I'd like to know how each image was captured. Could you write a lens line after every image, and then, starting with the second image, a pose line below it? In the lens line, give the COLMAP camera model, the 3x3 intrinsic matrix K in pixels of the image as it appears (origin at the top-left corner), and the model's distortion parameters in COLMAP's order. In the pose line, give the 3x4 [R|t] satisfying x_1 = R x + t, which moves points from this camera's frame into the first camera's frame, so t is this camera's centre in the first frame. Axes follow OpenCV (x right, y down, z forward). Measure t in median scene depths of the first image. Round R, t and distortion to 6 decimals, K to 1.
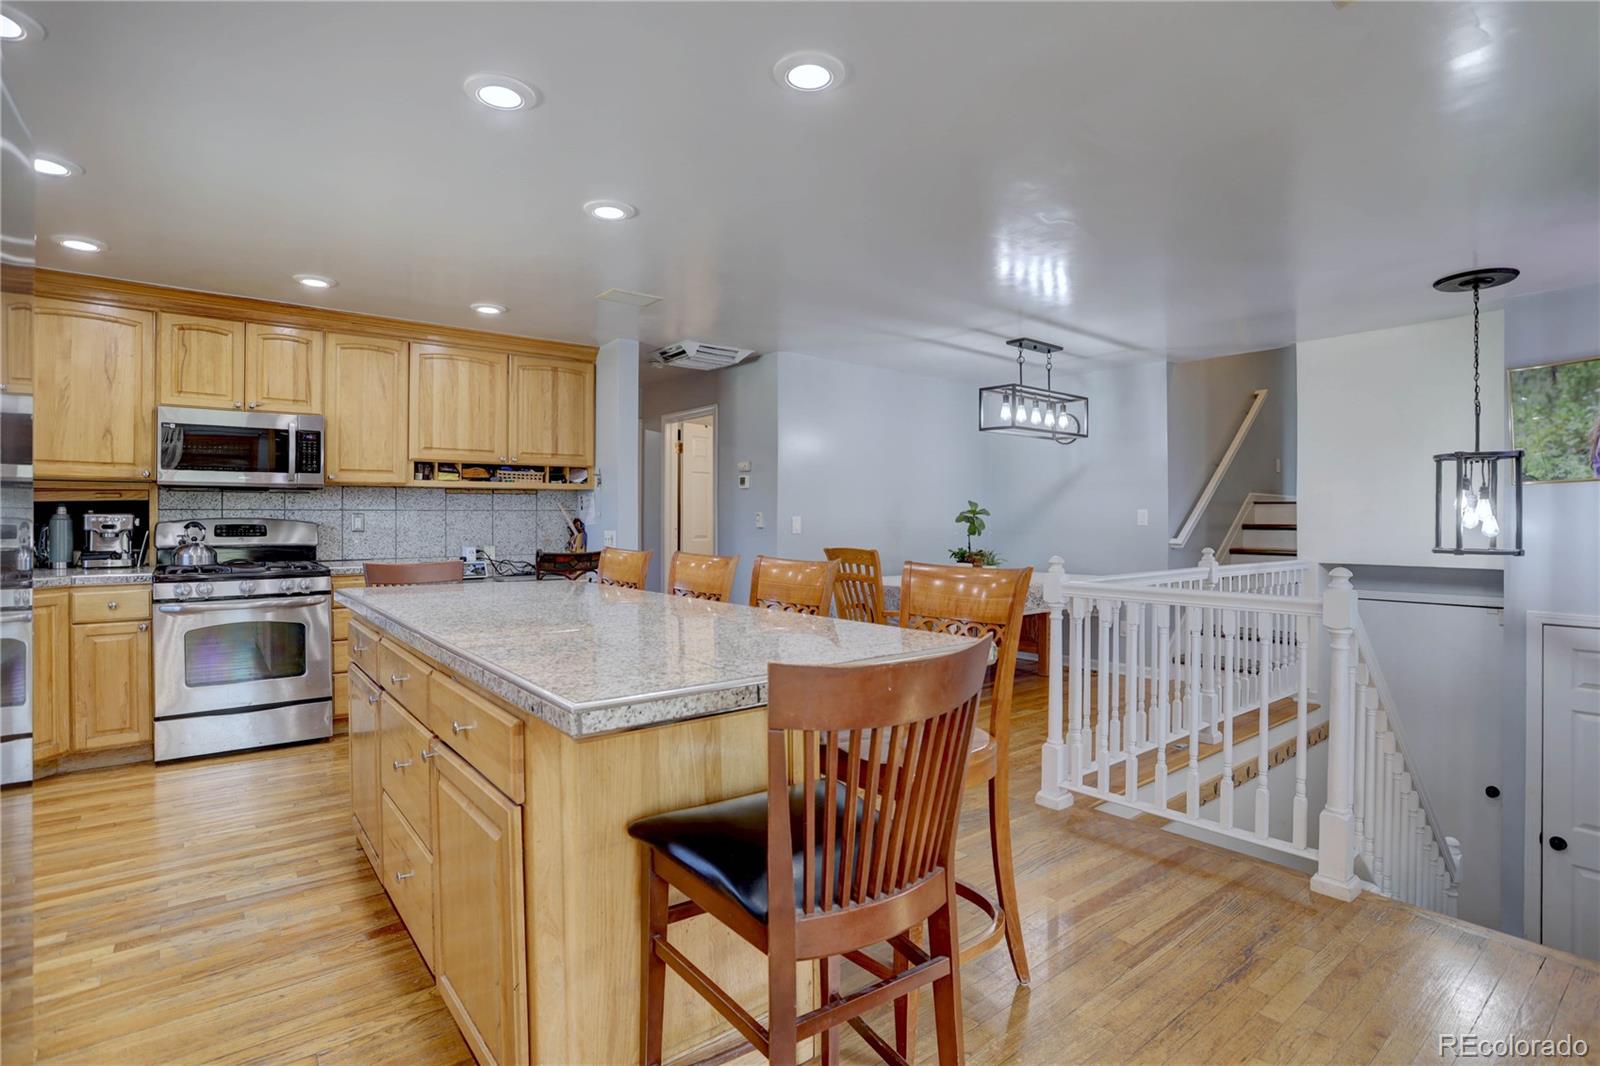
lens RADIAL K [[791.0, 0, 795.2], [0, 791.0, 524.7], [0, 0, 1]] dist [-0.038988, 0.002067]
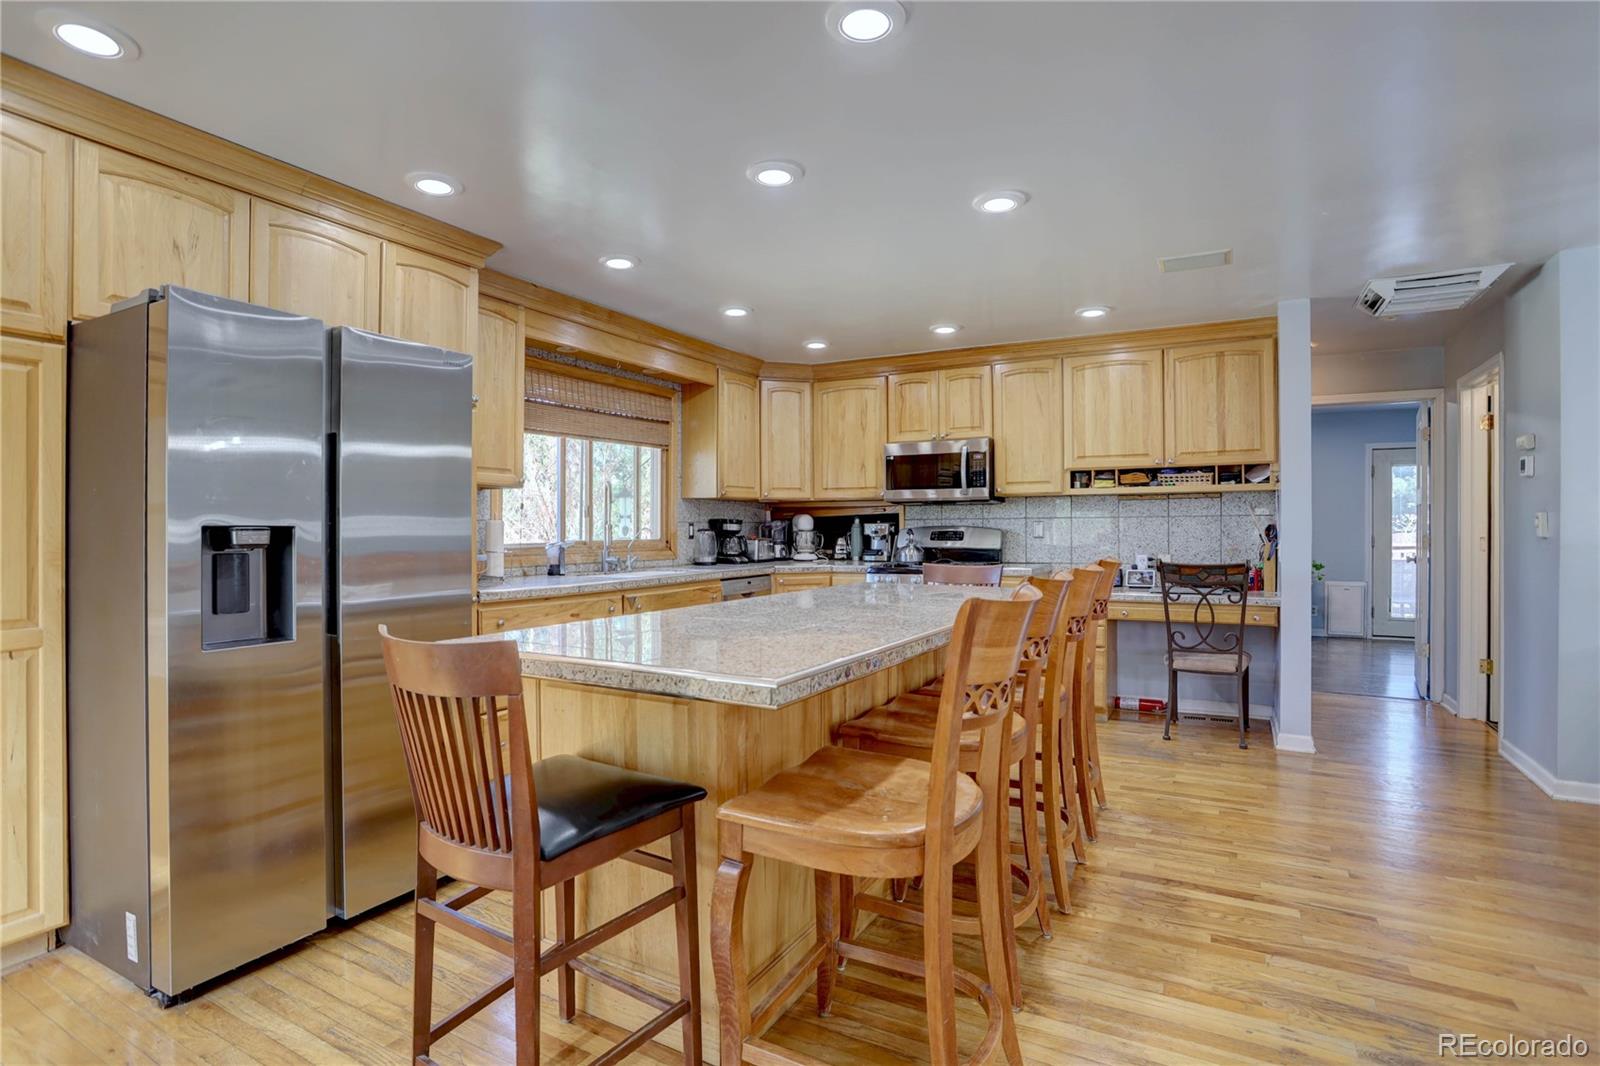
lens RADIAL K [[791.0, 0, 803.1], [0, 791.0, 523.5], [0, 0, 1]] dist [-0.038988, 0.002067]
pose [[0.388529, -0.008524, -0.921397, 0.340683], [-0.005099, 0.999922, -0.011401, 0.003322], [0.921422, 0.009128, 0.388455, 0.258781]]
